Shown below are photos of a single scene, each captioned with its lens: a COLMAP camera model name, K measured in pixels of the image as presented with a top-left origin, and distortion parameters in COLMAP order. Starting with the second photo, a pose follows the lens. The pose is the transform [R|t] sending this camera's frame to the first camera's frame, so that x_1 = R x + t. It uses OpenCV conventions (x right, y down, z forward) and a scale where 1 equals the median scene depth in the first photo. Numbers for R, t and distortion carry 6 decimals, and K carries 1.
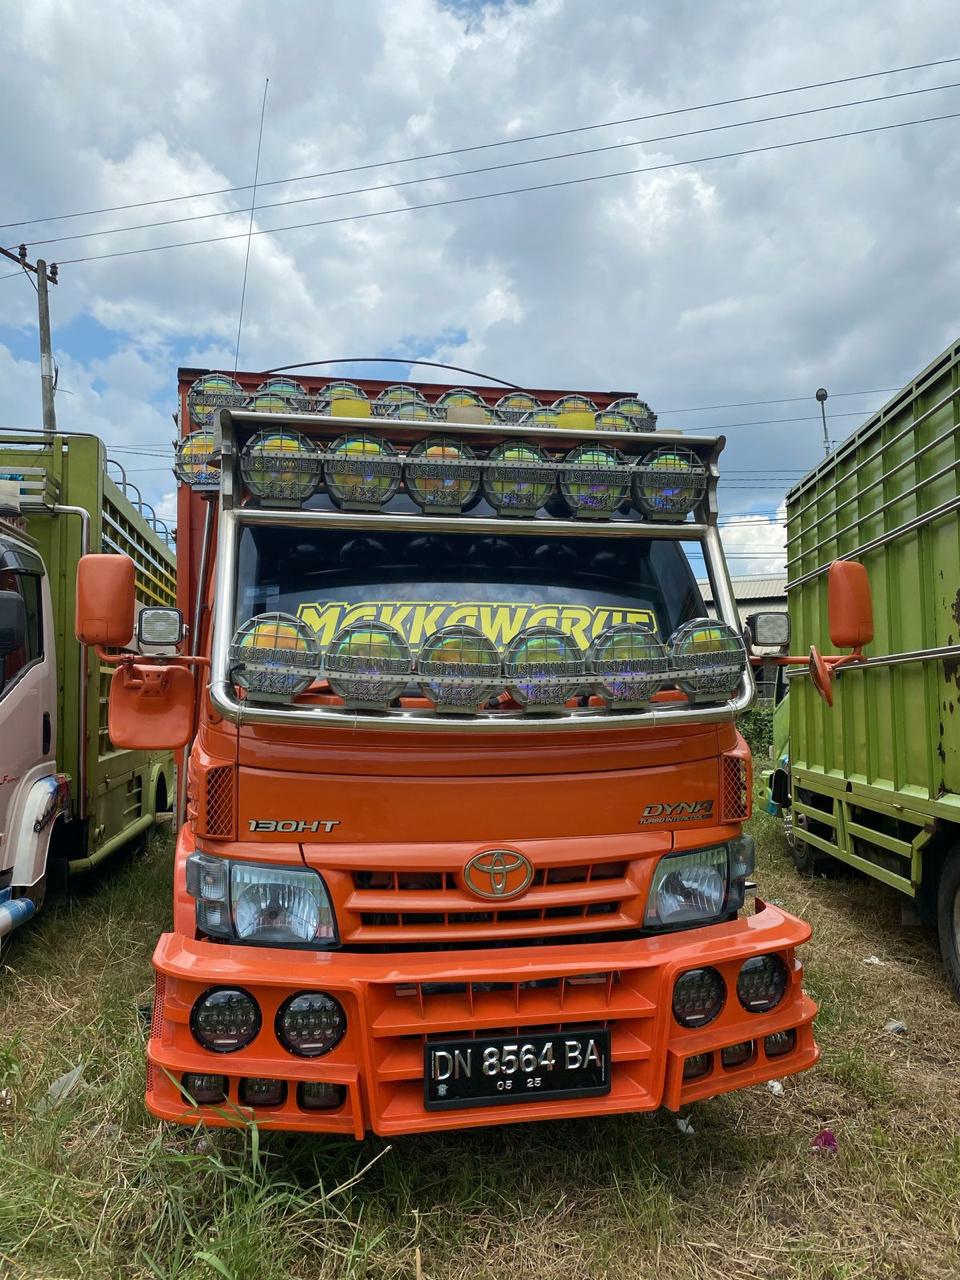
lens RADIAL K [[949.7, 0, 480.0], [0, 949.7, 640.0], [0, 0, 1]] dist [0.099508, -0.098930]
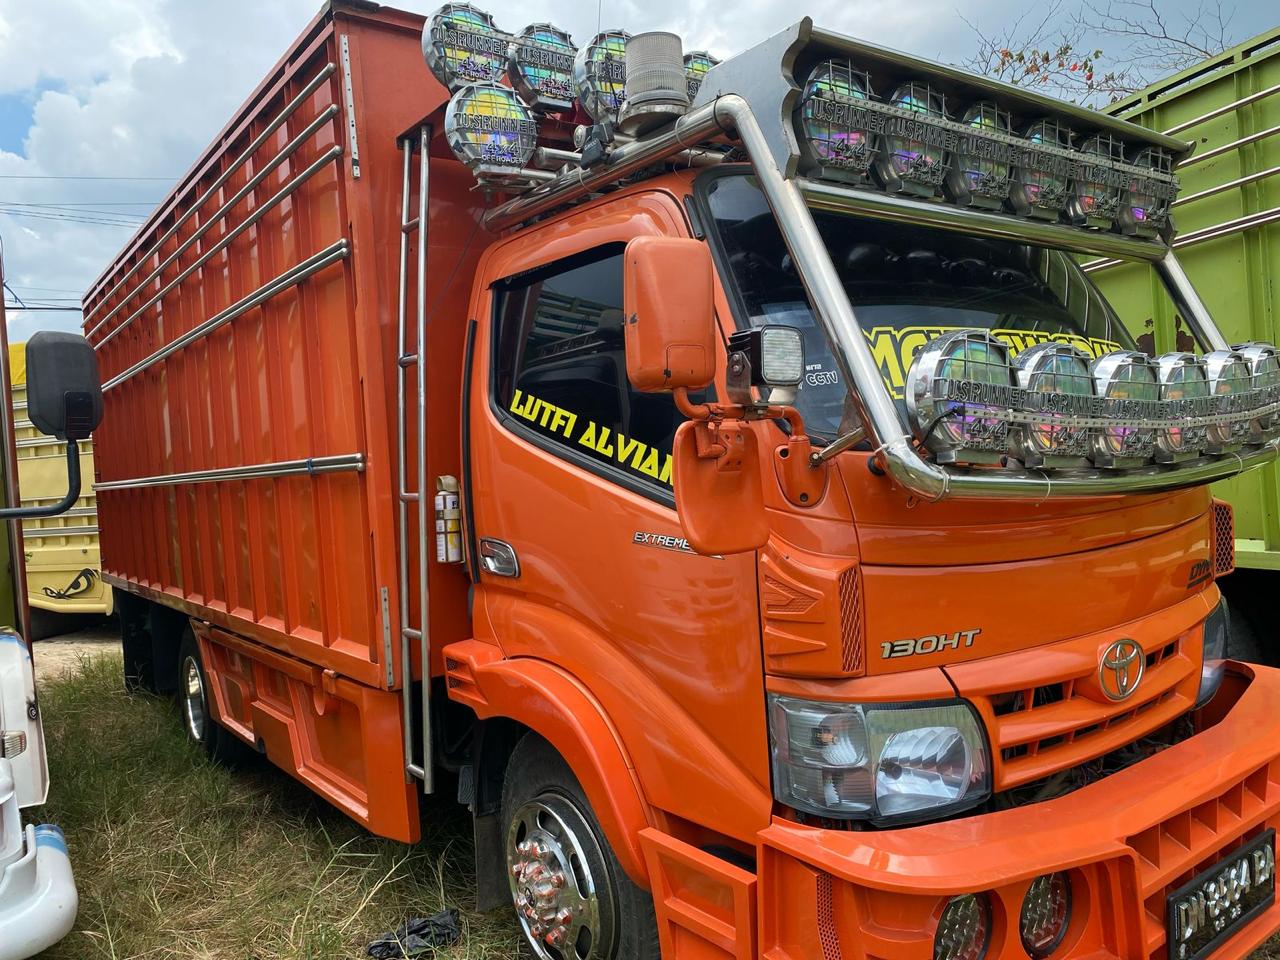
lens RADIAL K [[949.7, 0, 640.0], [0, 949.7, 480.0], [0, 0, 1]] dist [0.099508, -0.098930]
pose [[0.888481, -0.057863, 0.455251, -0.696222], [0.030094, 0.997230, 0.068017, 0.021381], [-0.457926, -0.046731, 0.887761, 0.480855]]
